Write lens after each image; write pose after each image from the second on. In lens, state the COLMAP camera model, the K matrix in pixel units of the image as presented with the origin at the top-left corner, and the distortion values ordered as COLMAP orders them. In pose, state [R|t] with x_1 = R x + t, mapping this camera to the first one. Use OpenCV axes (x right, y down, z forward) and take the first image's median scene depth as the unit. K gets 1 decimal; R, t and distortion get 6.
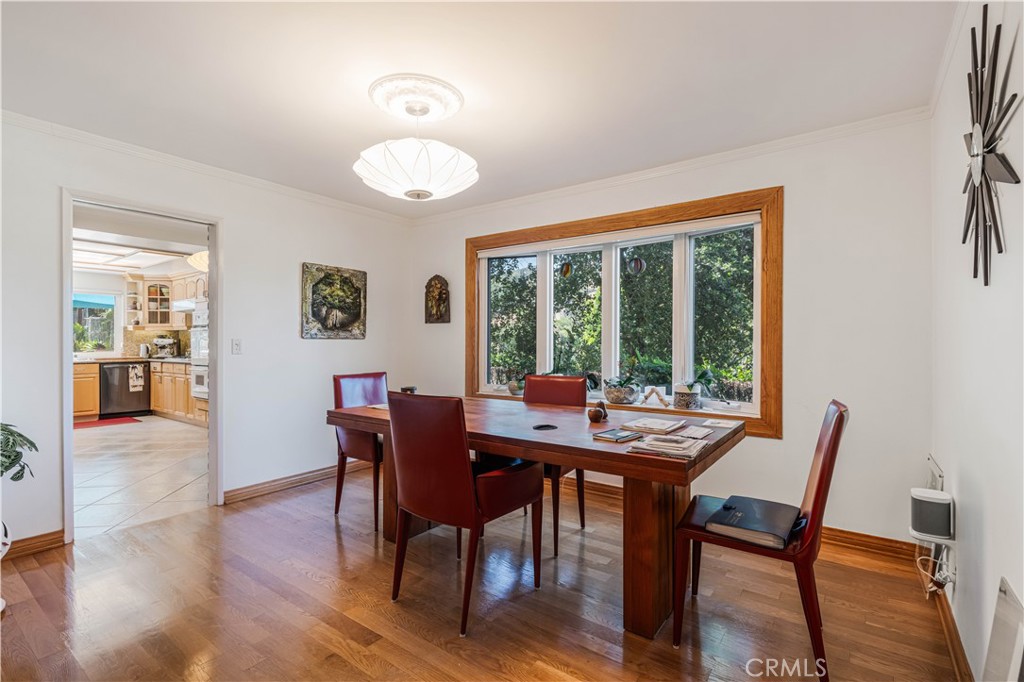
lens RADIAL K [[475.4, 0, 513.0], [0, 475.4, 340.8], [0, 0, 1]] dist [-0.000181, 0.000147]
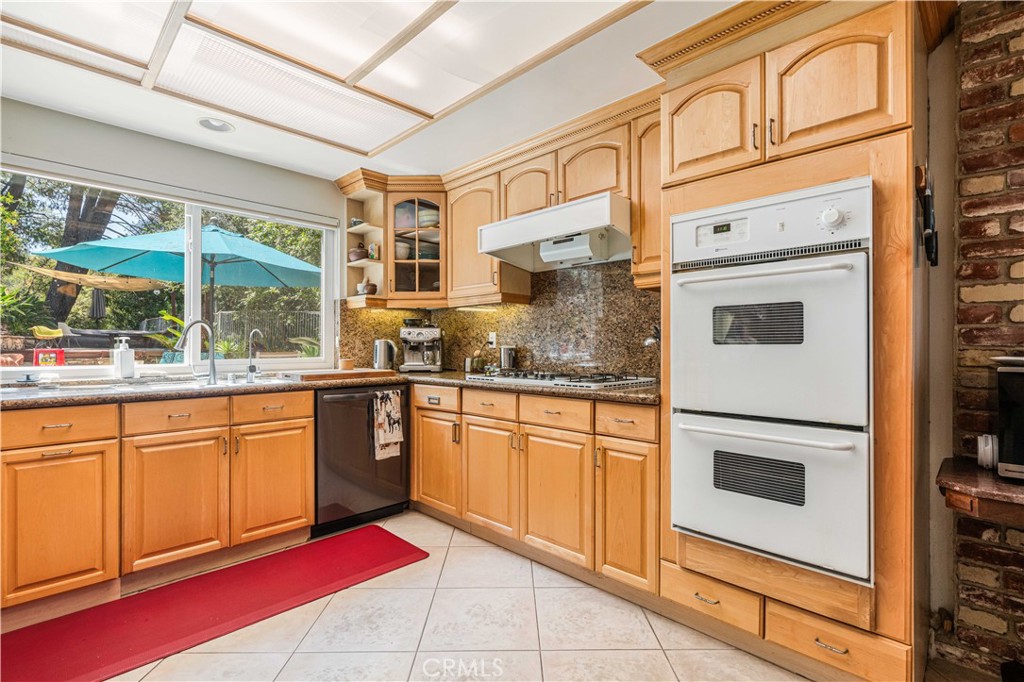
lens RADIAL K [[475.4, 0, 510.6], [0, 475.4, 345.3], [0, 0, 1]] dist [-0.000181, 0.000147]
pose [[0.989975, 0.000258, -0.141244, -0.608771], [-0.001001, 0.999986, -0.005188, 0.013981], [0.141240, 0.005277, 0.989961, 0.597461]]
